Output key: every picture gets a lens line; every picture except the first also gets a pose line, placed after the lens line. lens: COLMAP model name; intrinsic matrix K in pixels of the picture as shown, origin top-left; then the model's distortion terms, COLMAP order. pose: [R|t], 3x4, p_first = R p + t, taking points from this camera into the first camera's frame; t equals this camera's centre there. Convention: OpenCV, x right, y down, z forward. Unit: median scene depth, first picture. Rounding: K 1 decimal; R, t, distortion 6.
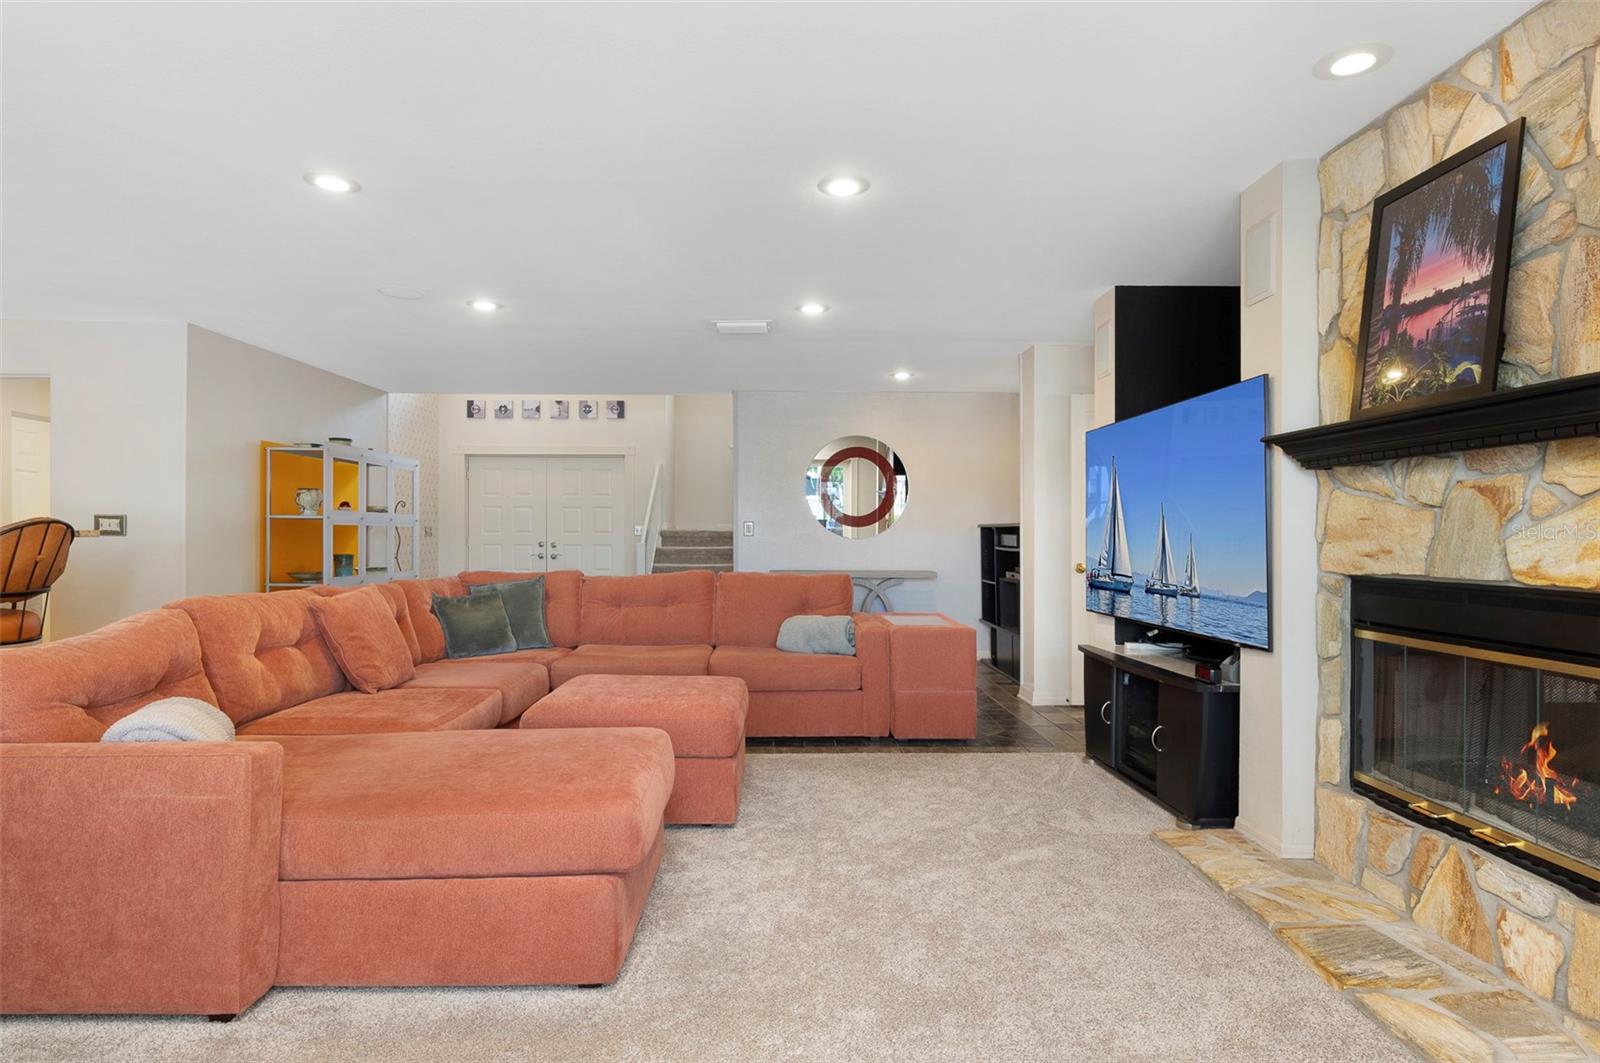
lens RADIAL K [[881.6, 0, 801.3], [0, 881.6, 539.6], [0, 0, 1]] dist [0.003328, 0.003575]
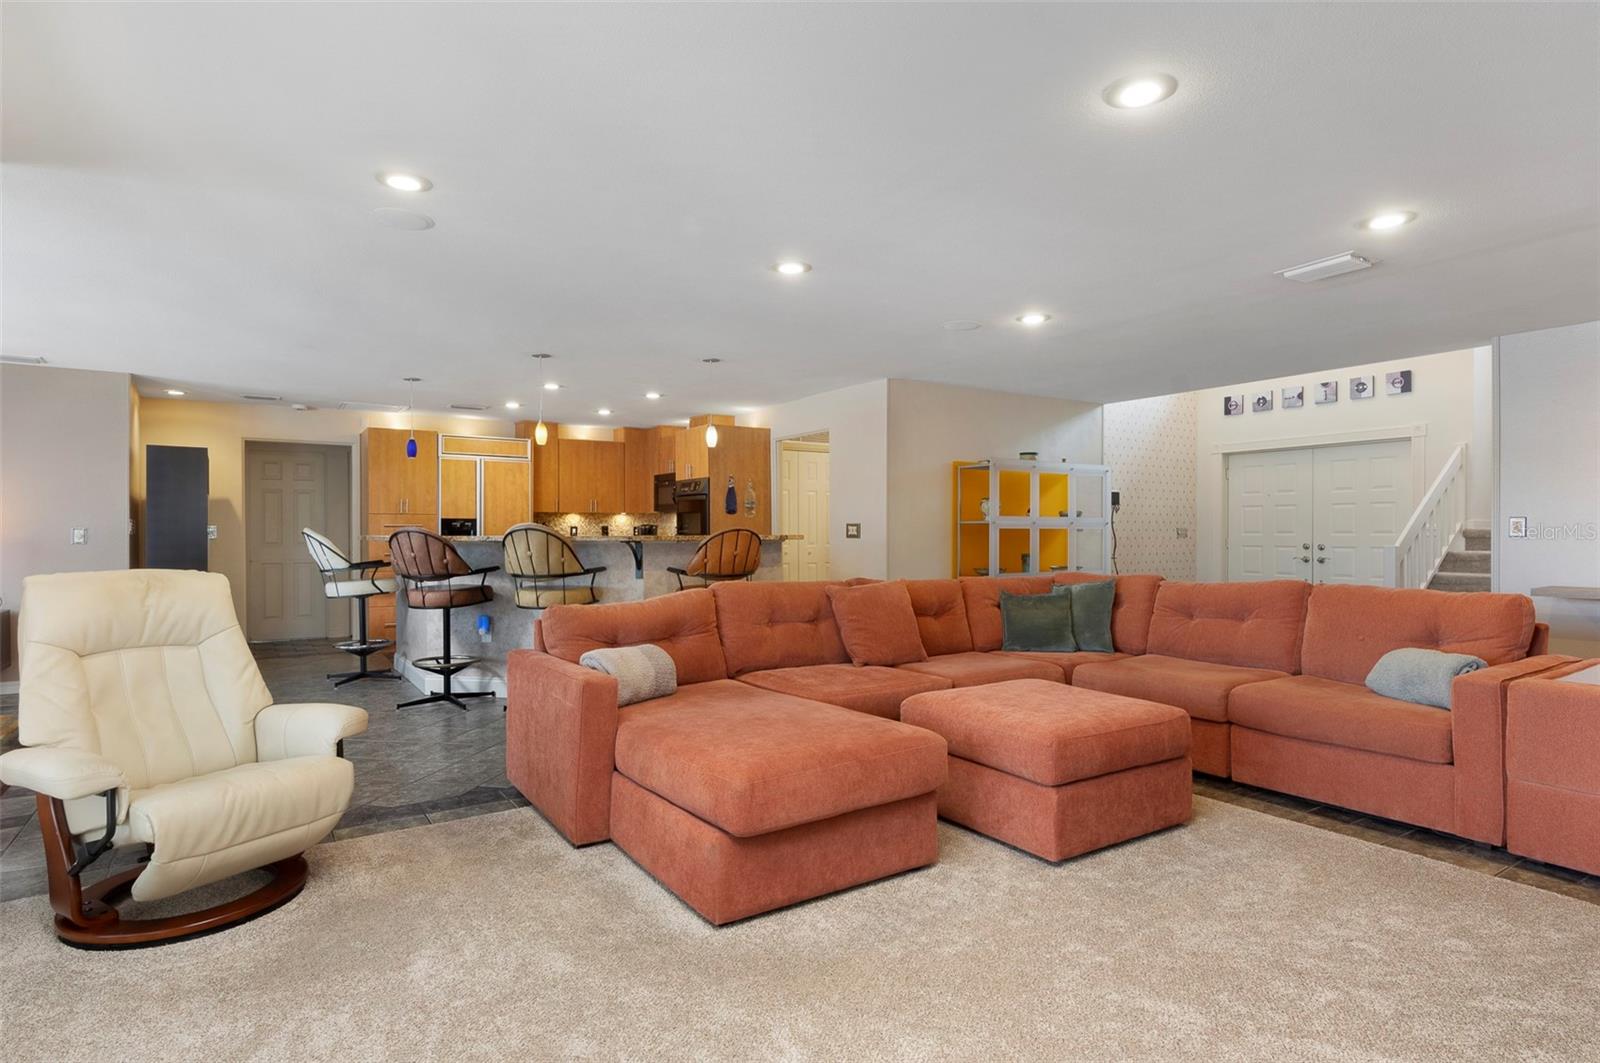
lens RADIAL K [[855.0, 0, 806.3], [0, 855.0, 535.7], [0, 0, 1]] dist [0.005663, 0.003129]
pose [[0.525373, -0.003925, -0.850863, 0.615693], [-0.000454, 0.999988, -0.004892, -0.003123], [0.850872, 0.002956, 0.525365, 0.388207]]
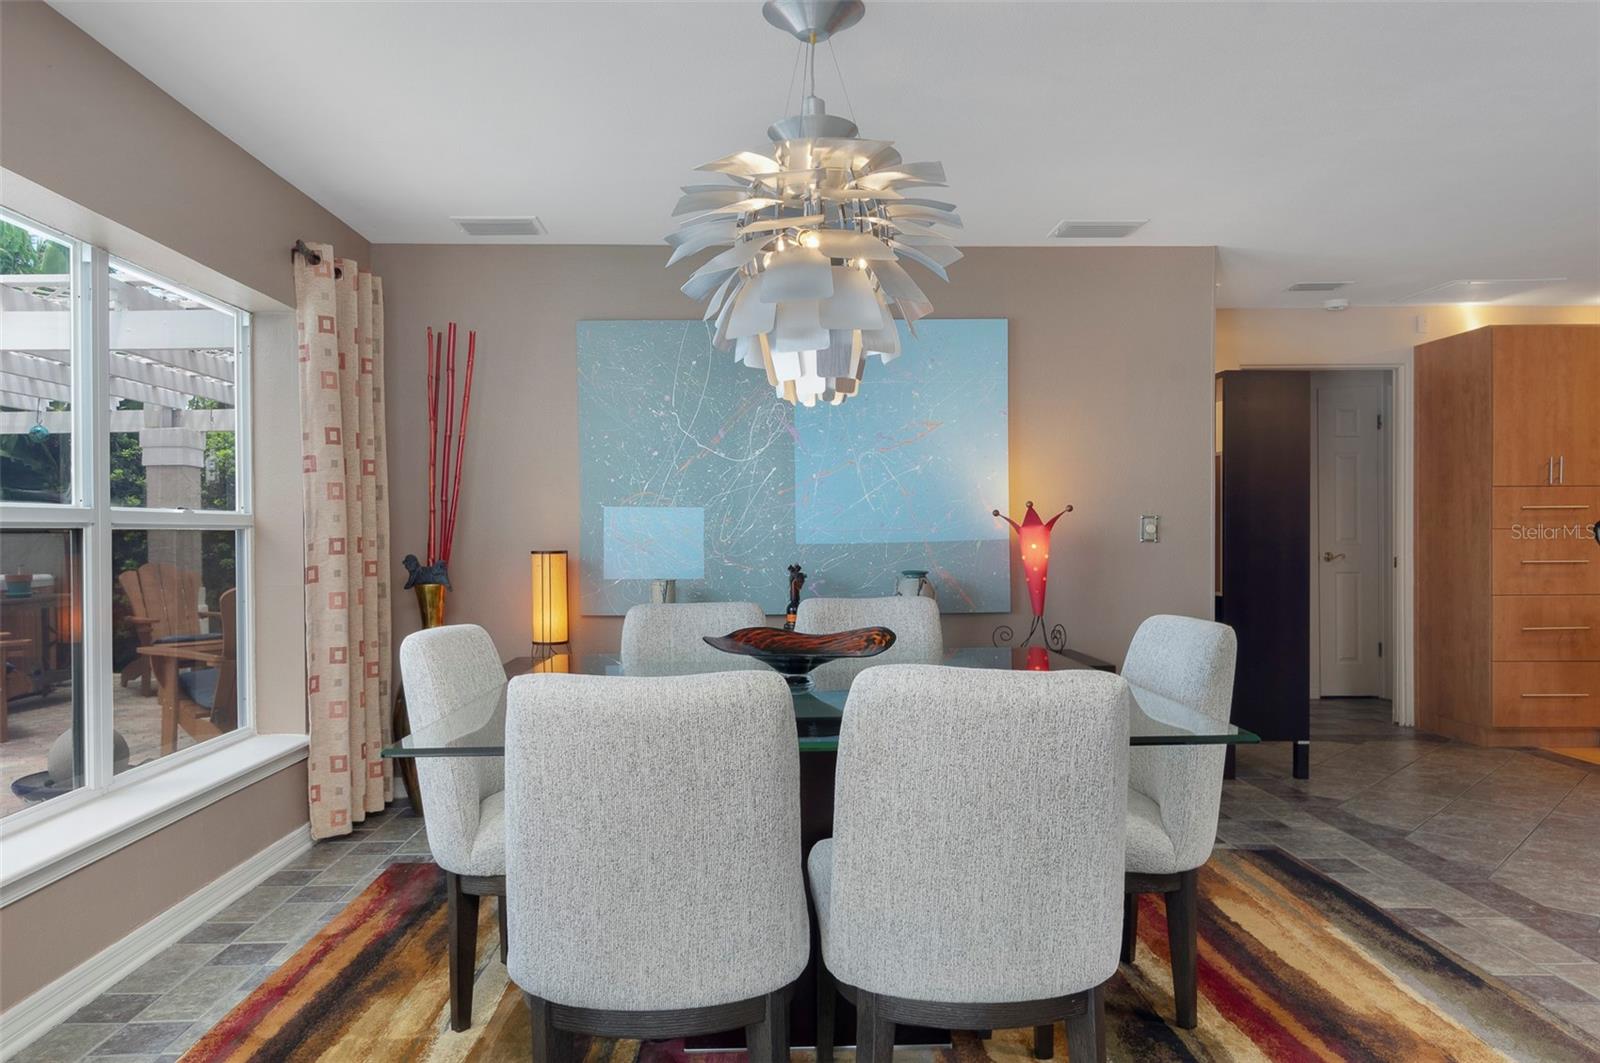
lens RADIAL K [[1059.3, 0, 769.8], [0, 1059.3, 549.1], [0, 0, 1]] dist [0.010627, -0.007670]
pose [[0.002068, 0.011714, -0.999929, -0.651700], [0.002012, 0.999929, 0.011718, -0.001604], [0.999996, -0.002036, 0.002044, -0.629605]]
